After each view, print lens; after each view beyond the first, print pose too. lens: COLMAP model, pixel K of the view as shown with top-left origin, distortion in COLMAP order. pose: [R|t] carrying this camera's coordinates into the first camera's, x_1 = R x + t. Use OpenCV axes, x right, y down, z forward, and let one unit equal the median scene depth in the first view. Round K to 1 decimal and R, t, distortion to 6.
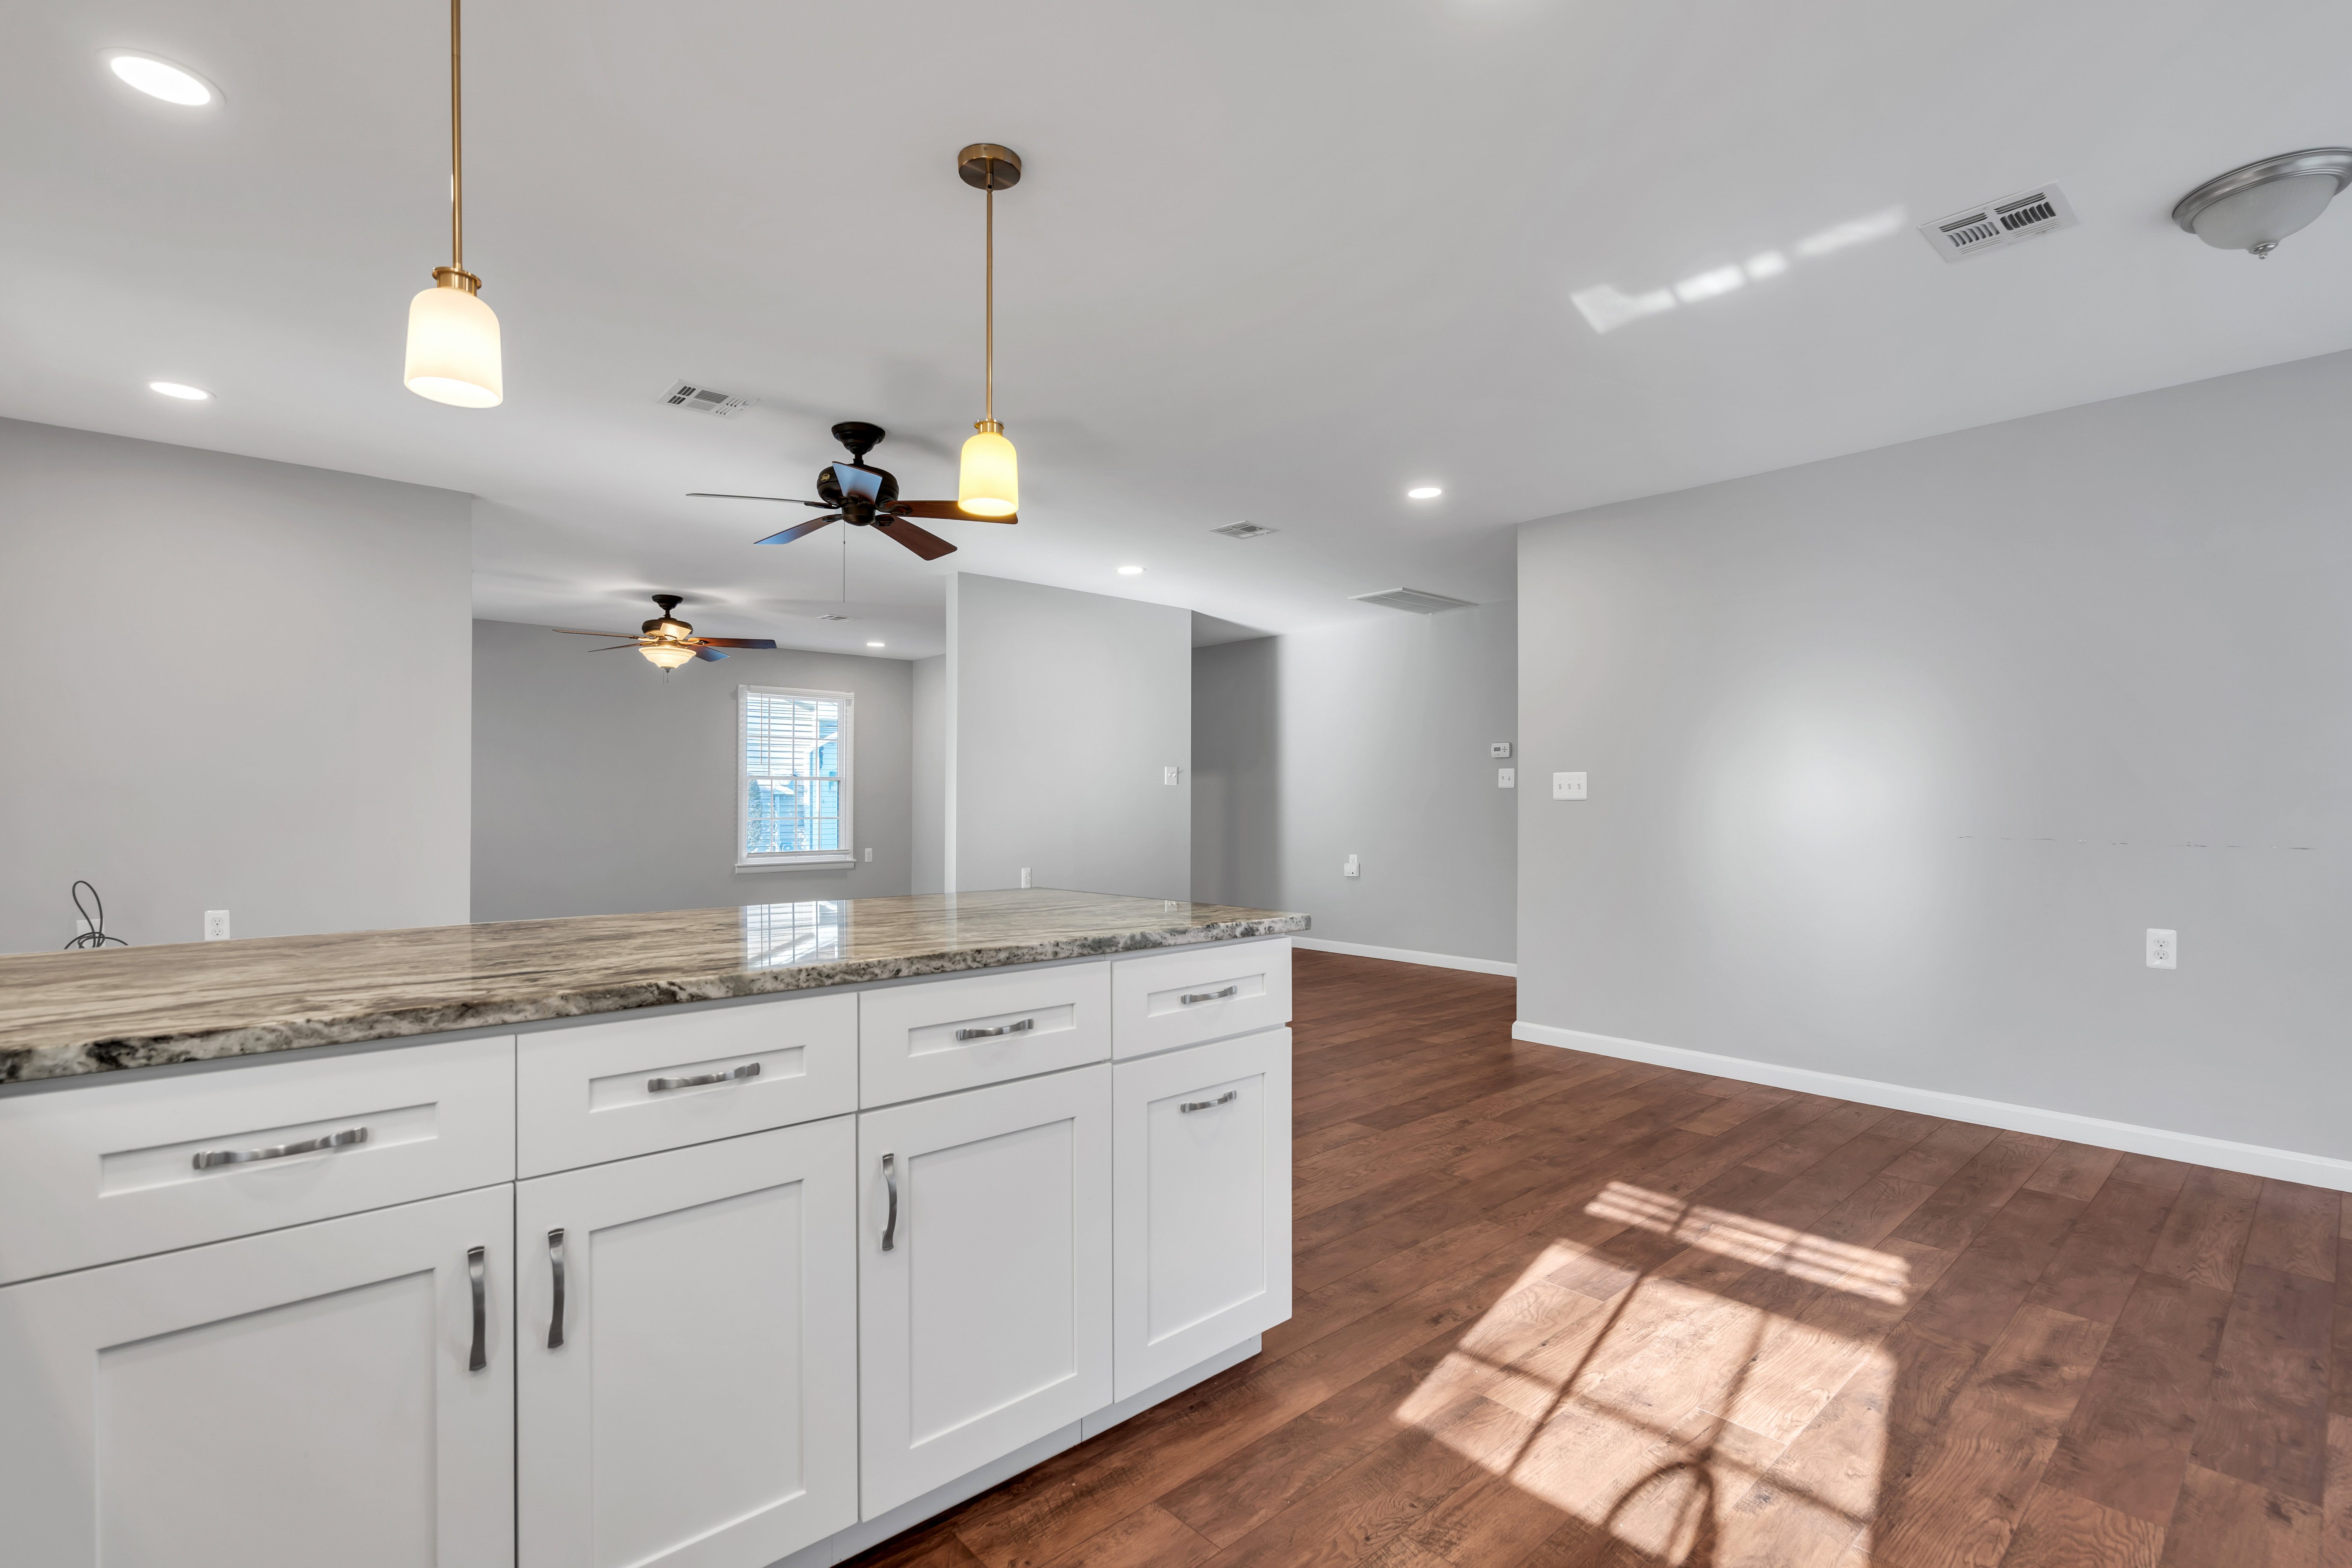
lens RADIAL K [[1076.0, 0, 1161.1], [0, 1076.0, 801.1], [0, 0, 1]] dist [0.002252, 0.000576]
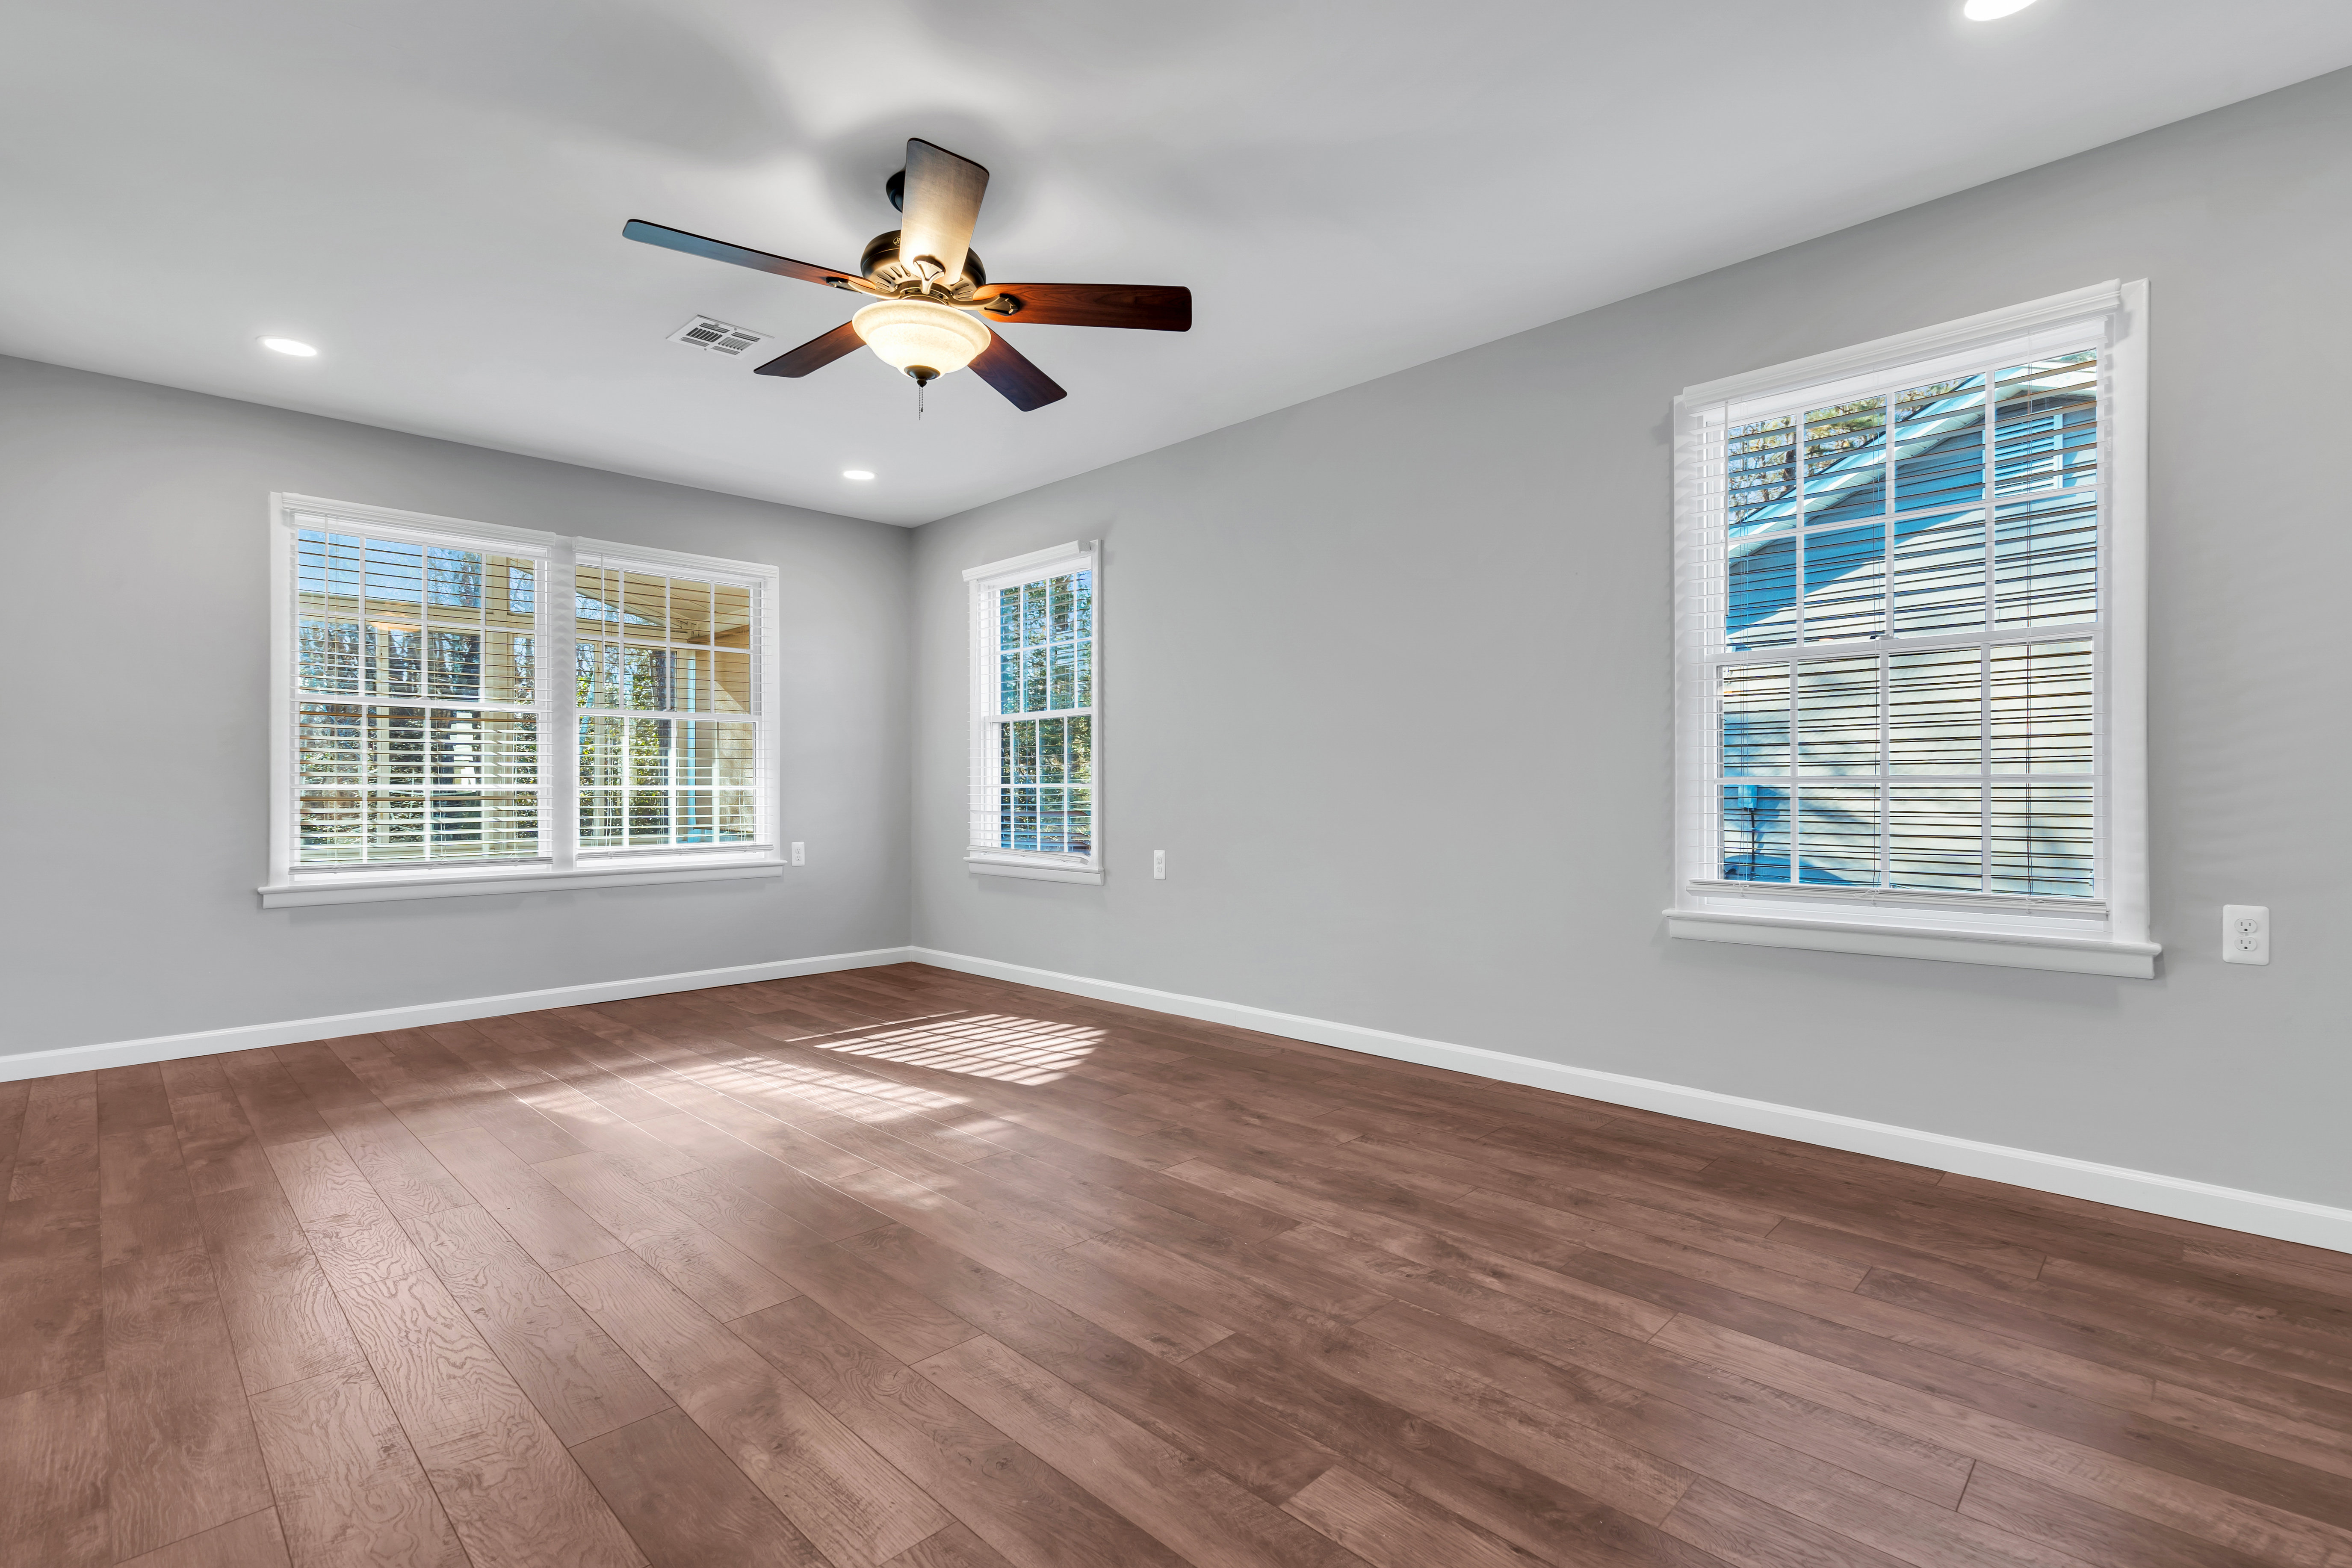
lens RADIAL K [[1077.5, 0, 1176.0], [0, 1077.5, 784.0], [0, 0, 1]] dist [-0.000121, 0.000031]
pose [[0.060896, -0.008315, -0.998109, -0.179683], [0.006062, 0.999950, -0.007960, 0.065647], [0.998126, -0.005565, 0.060944, 2.659463]]
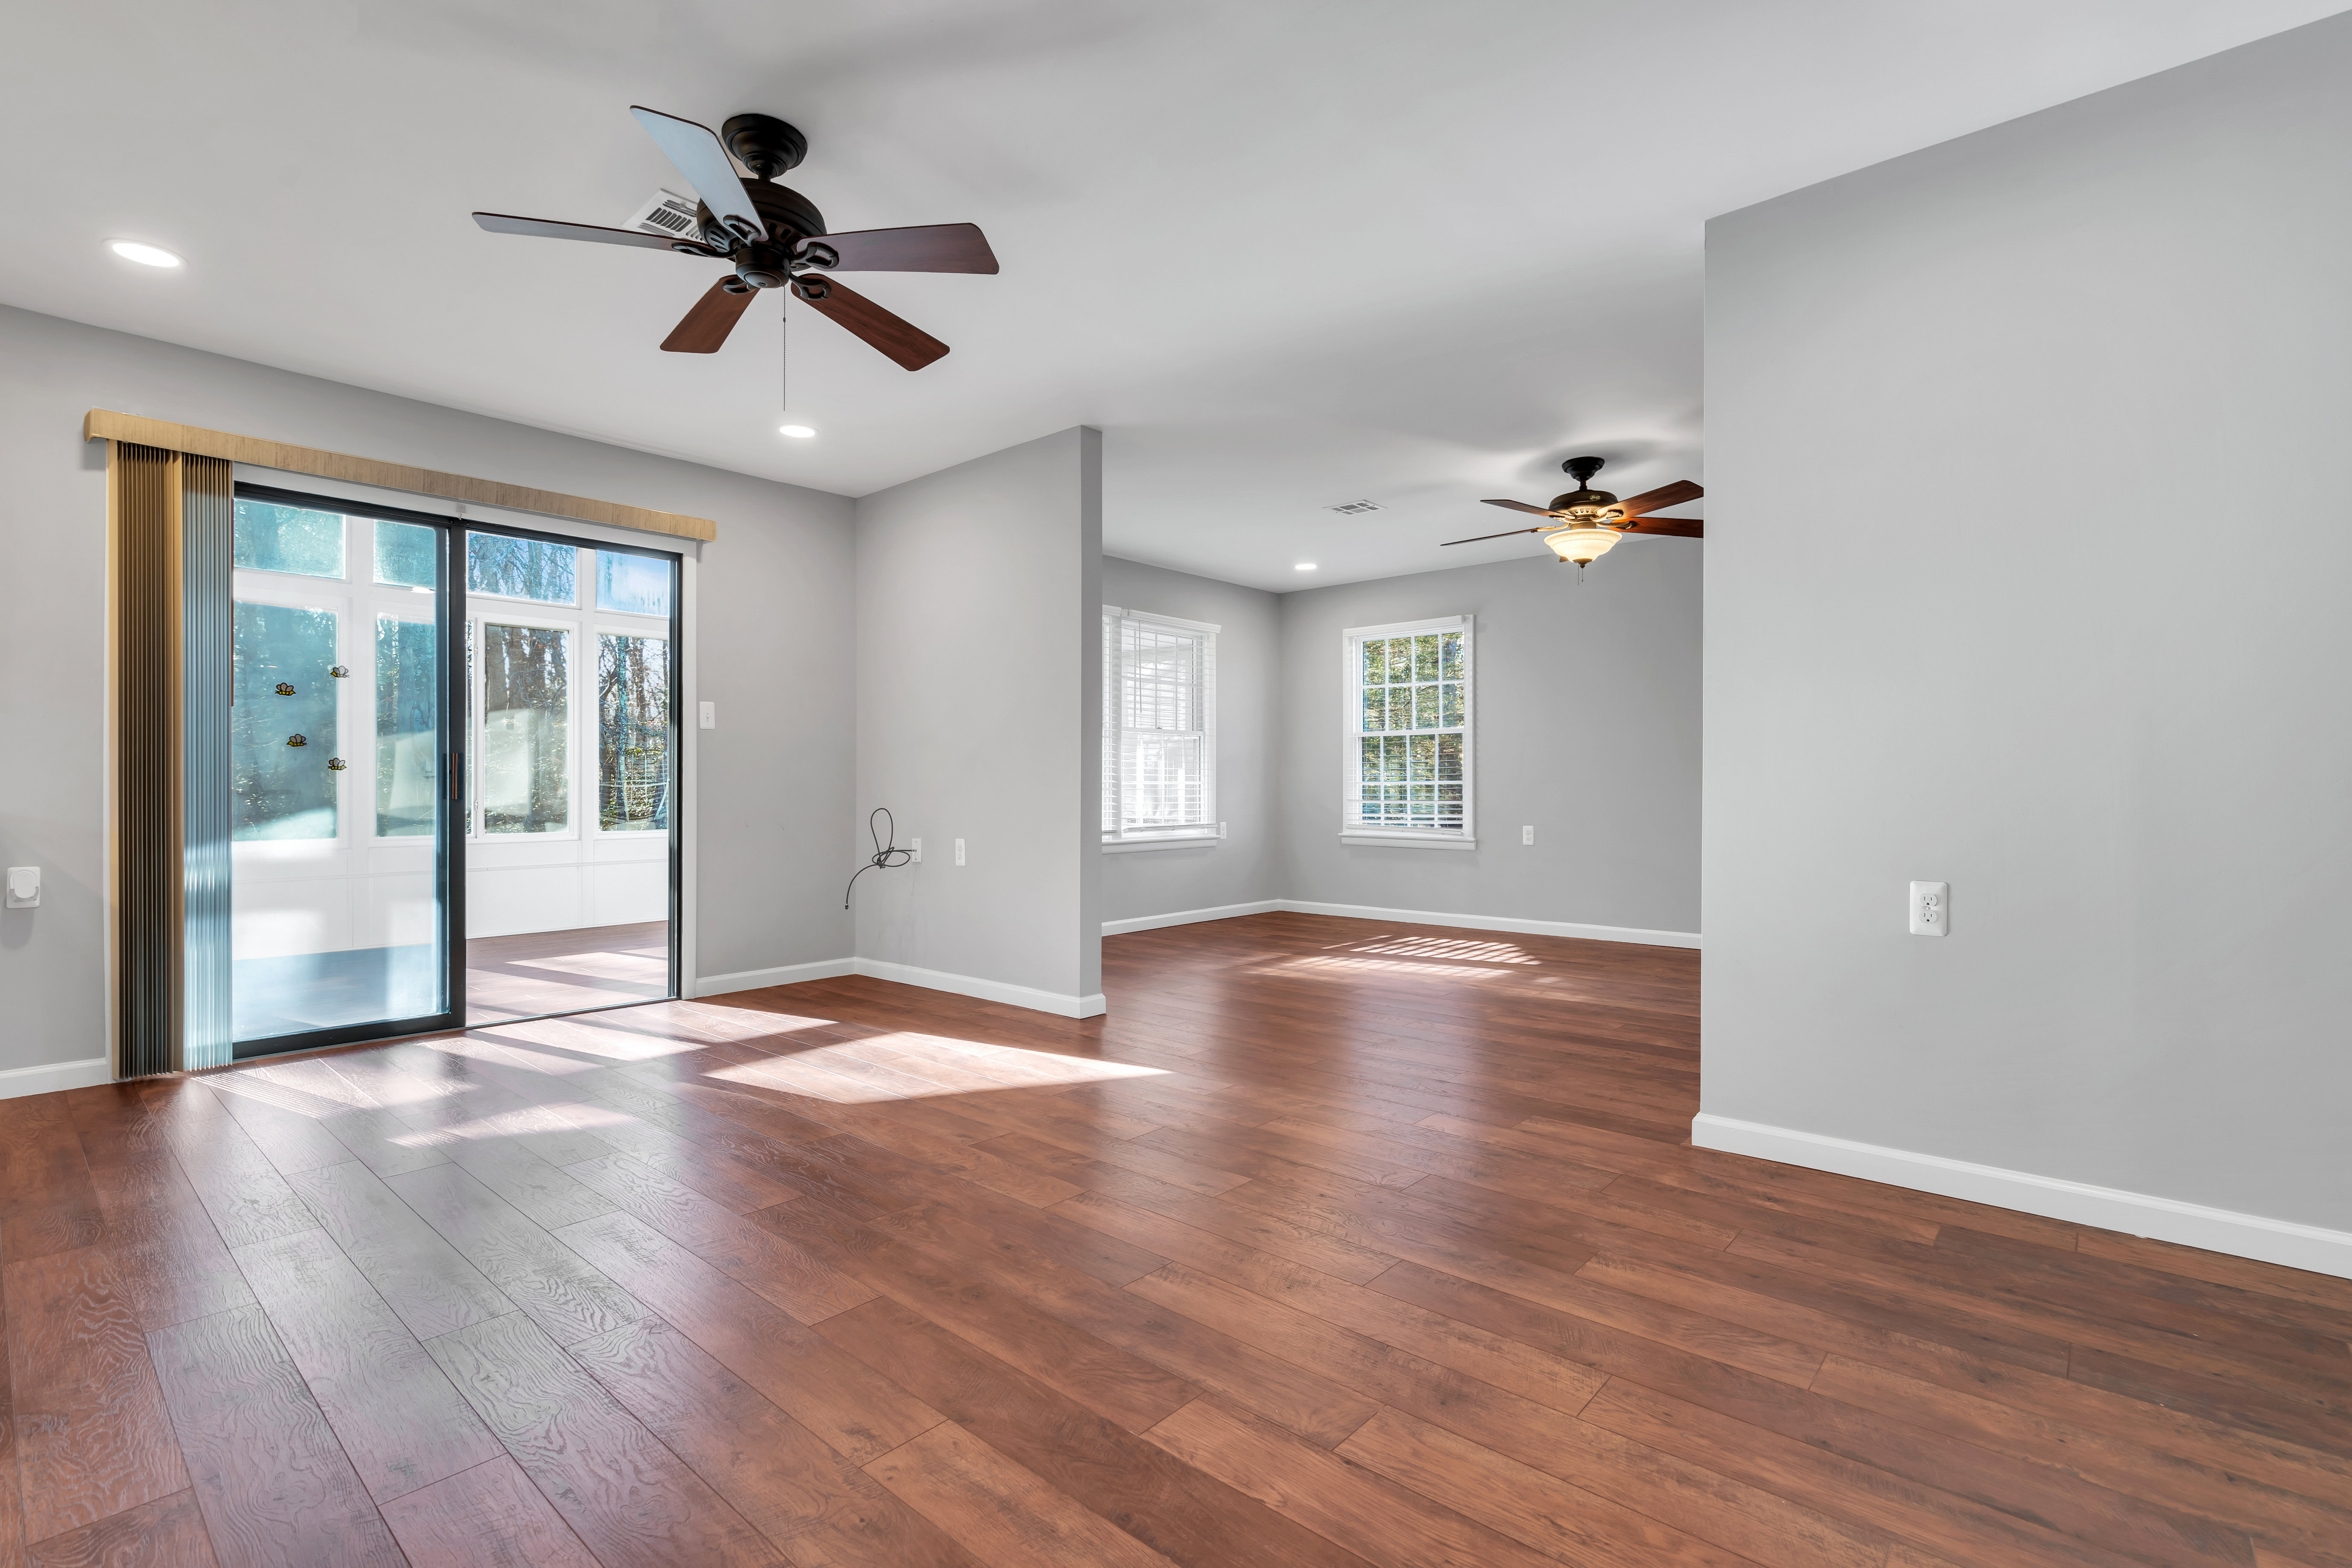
lens RADIAL K [[1065.0, 0, 1172.7], [0, 1065.0, 789.6], [0, 0, 1]] dist [-0.001583, 0.000384]
pose [[0.118508, -0.000203, -0.992953, 0.521349], [0.003824, 0.999993, 0.000252, 0.066274], [0.992946, -0.003826, 0.118508, 1.614480]]
